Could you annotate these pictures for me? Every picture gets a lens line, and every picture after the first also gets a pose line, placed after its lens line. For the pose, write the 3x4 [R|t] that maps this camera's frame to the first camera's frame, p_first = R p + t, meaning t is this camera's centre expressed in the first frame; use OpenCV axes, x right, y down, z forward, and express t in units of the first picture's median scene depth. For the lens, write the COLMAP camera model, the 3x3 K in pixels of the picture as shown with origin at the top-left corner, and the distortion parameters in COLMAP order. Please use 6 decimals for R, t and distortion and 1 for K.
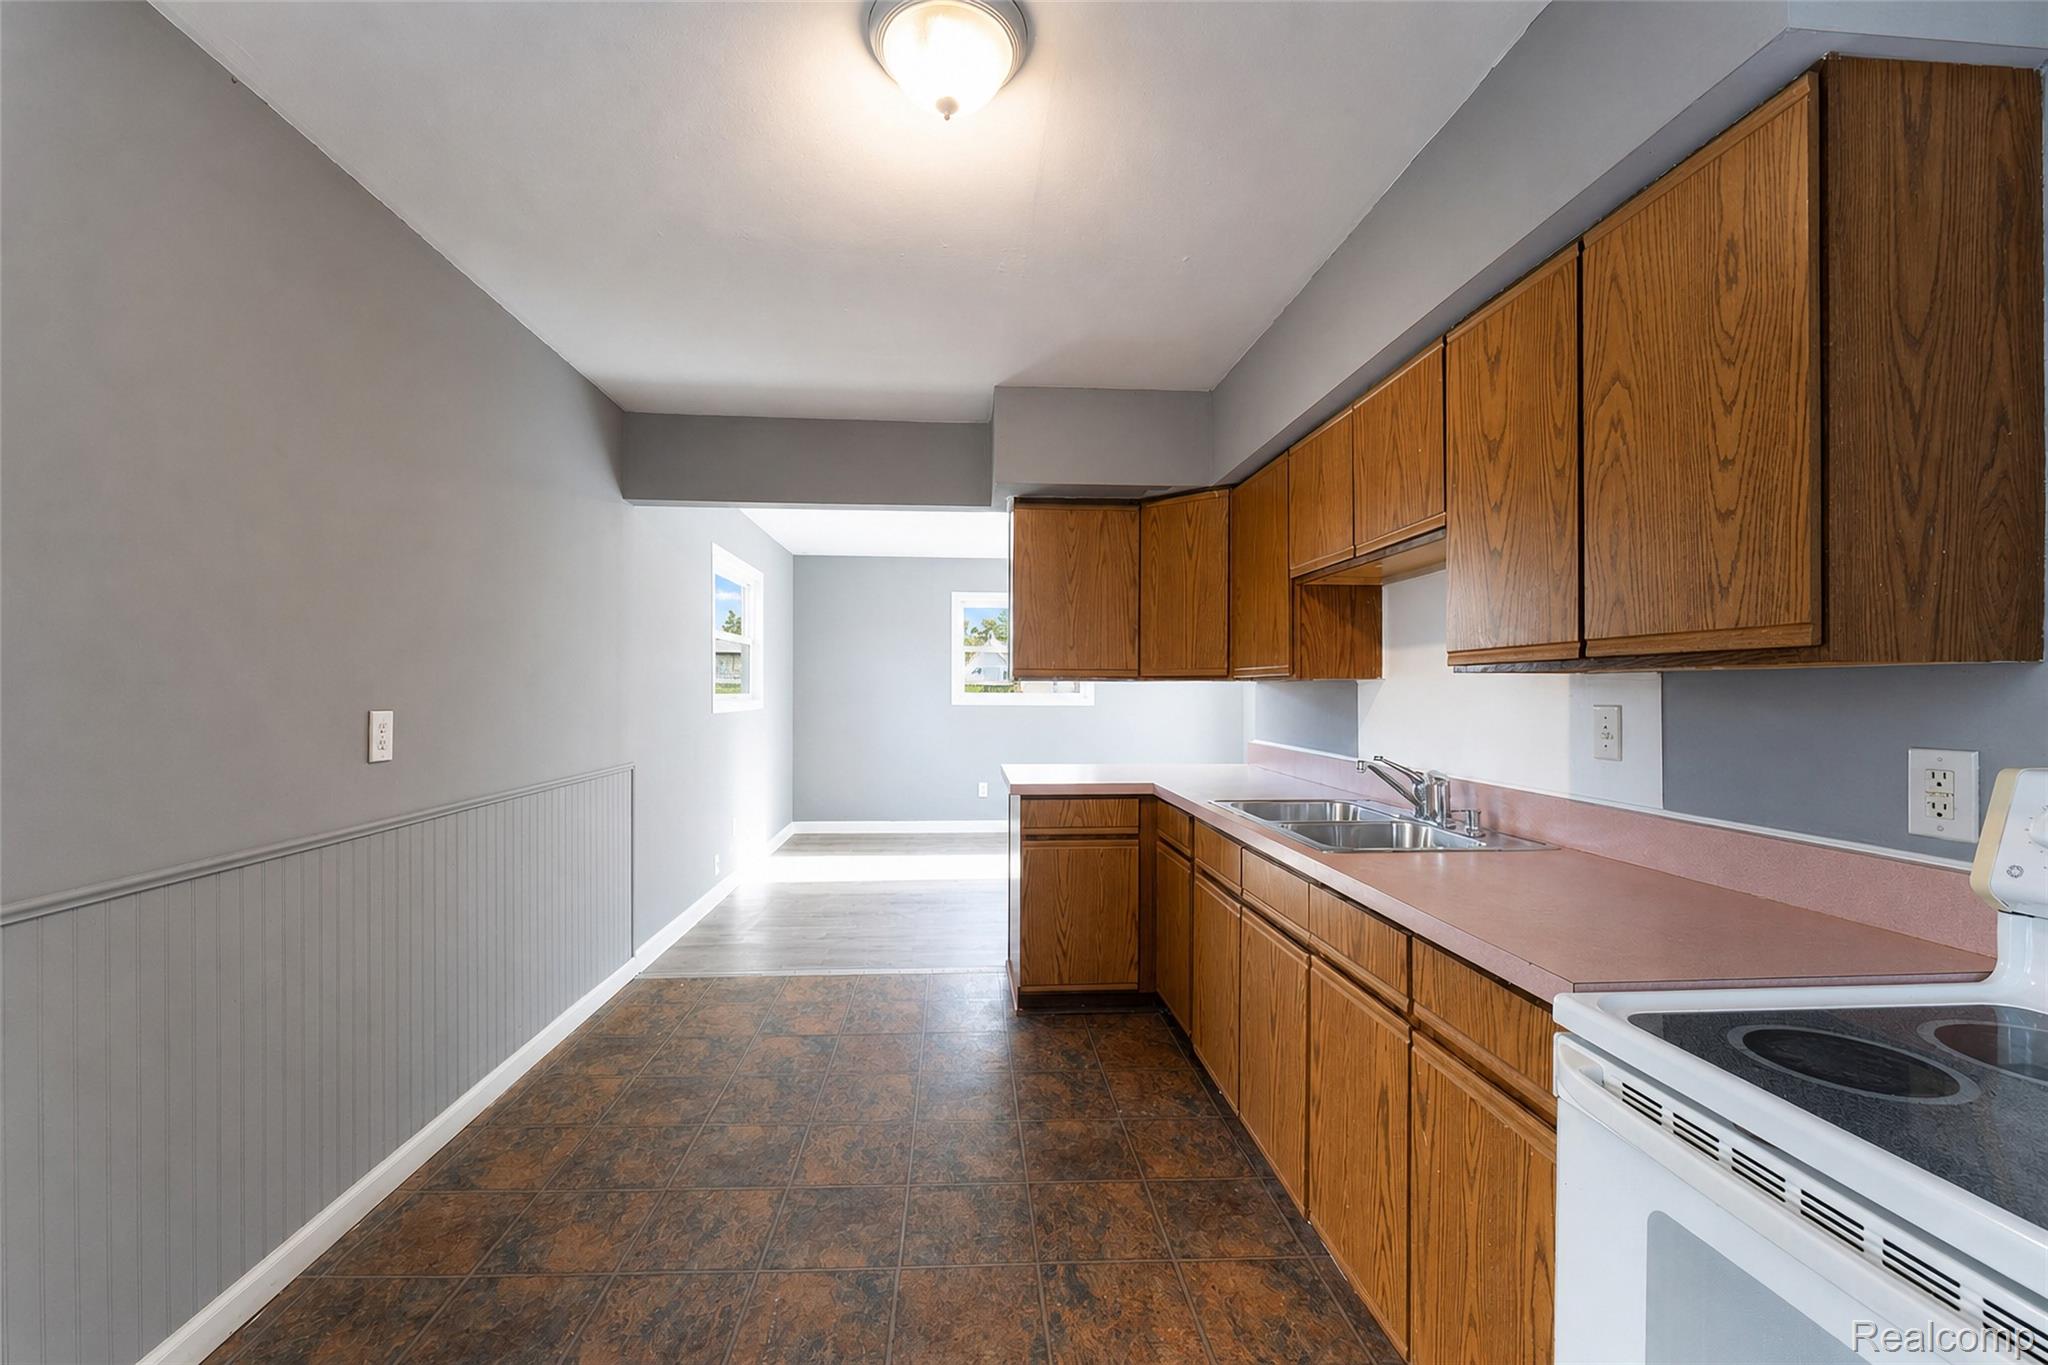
lens RADIAL K [[812.5, 0, 1024.0], [0, 812.5, 682.5], [0, 0, 1]] dist [-0.000119, 0.000034]
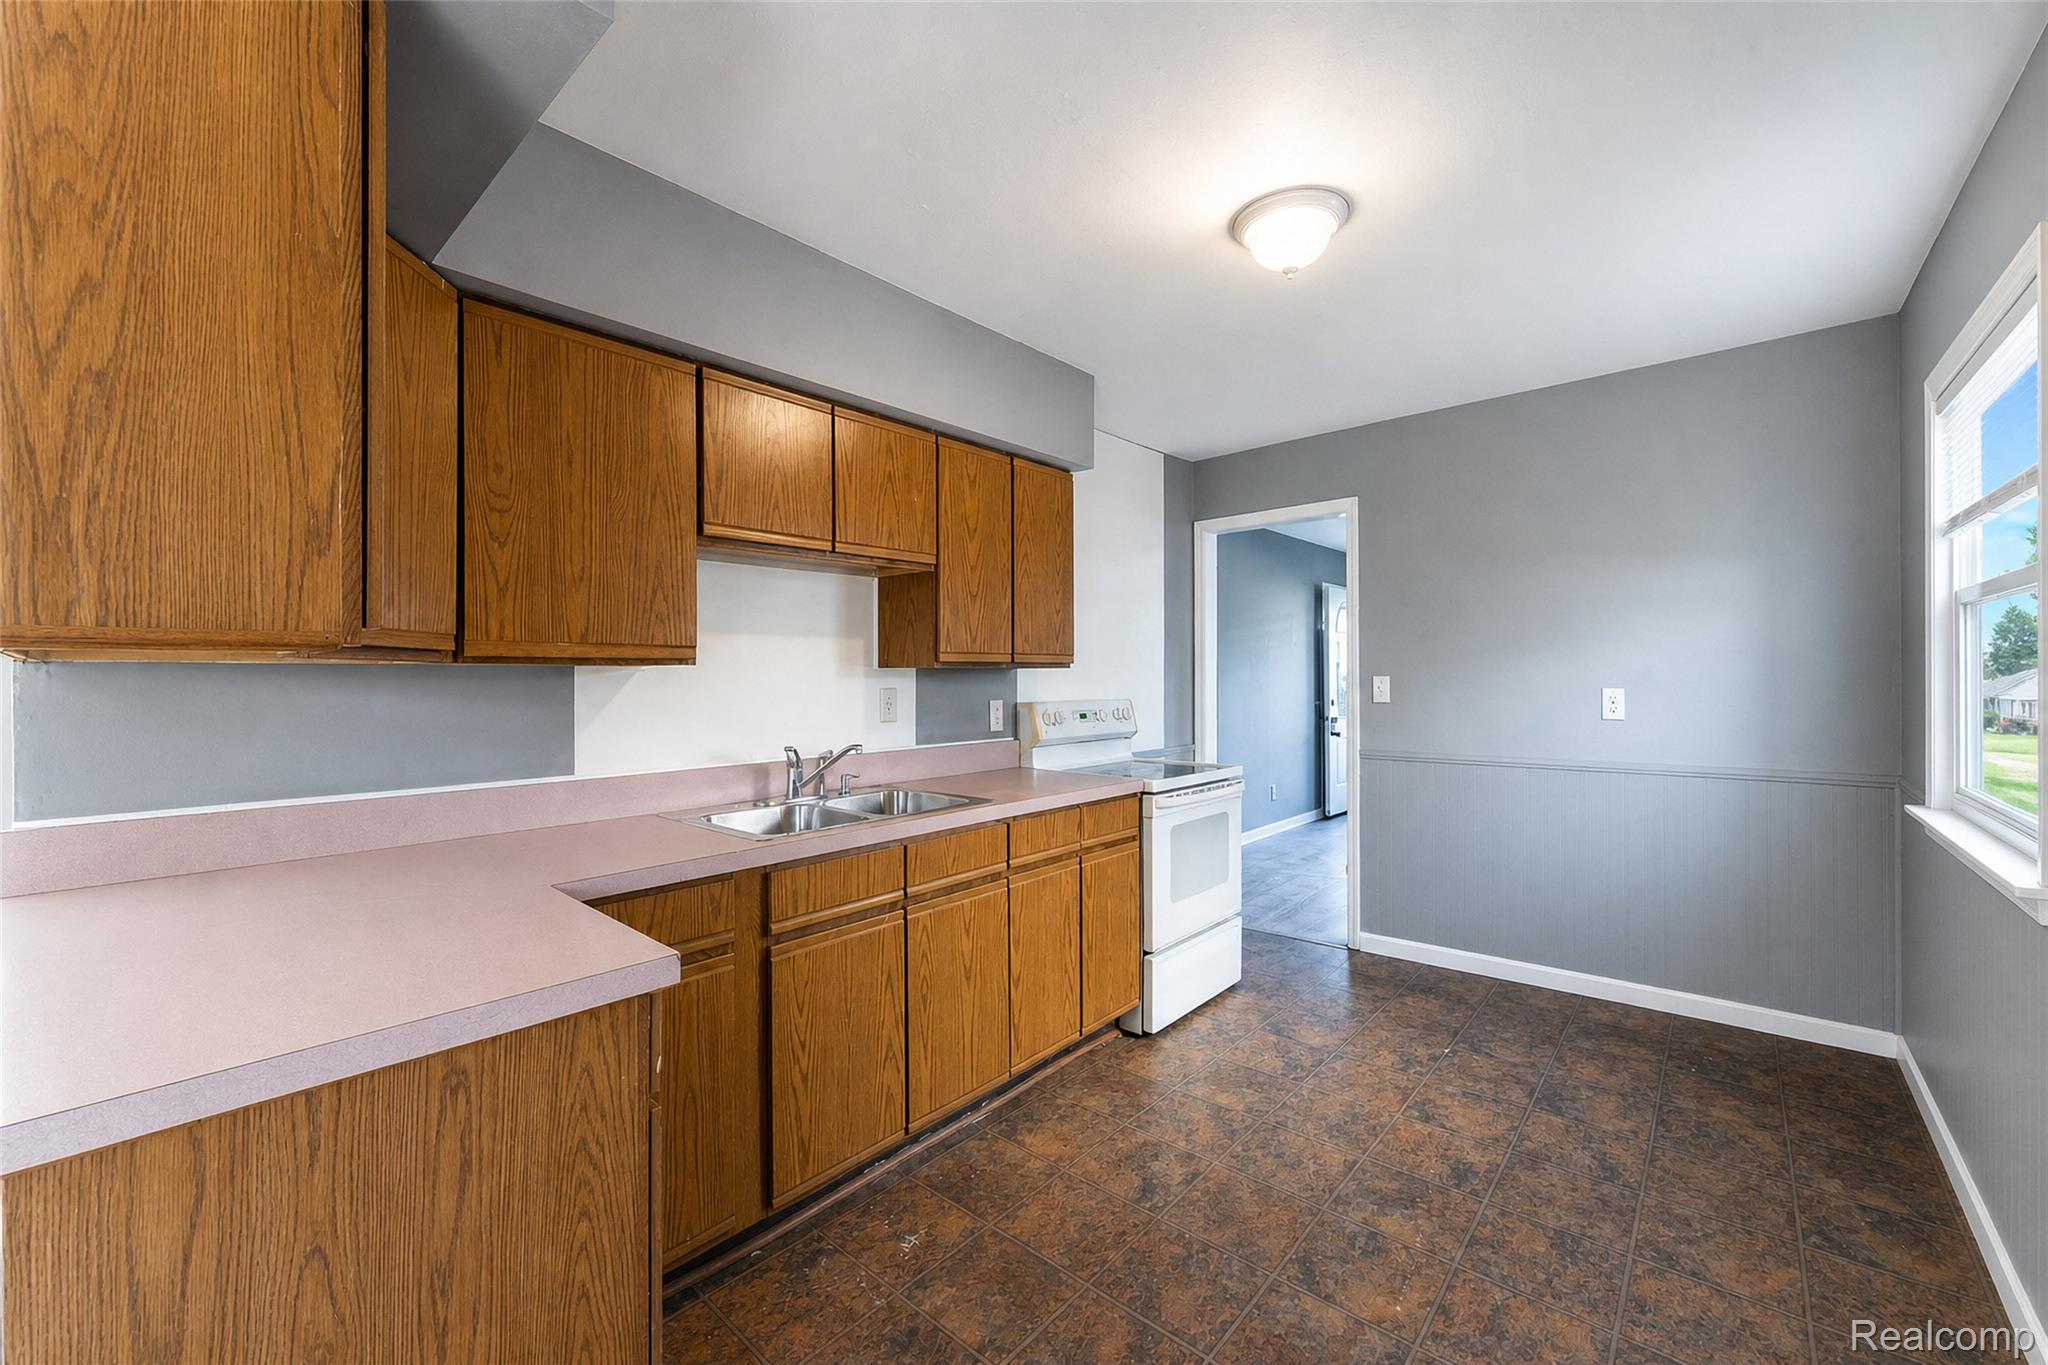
lens RADIAL K [[812.5, 0, 1024.0], [0, 812.5, 682.5], [0, 0, 1]] dist [-0.000119, 0.000034]
pose [[-0.696028, -0.004143, 0.718003, -0.665679], [-0.010866, 0.999930, -0.004763, 0.021752], [-0.717933, -0.011117, -0.696024, 2.052482]]
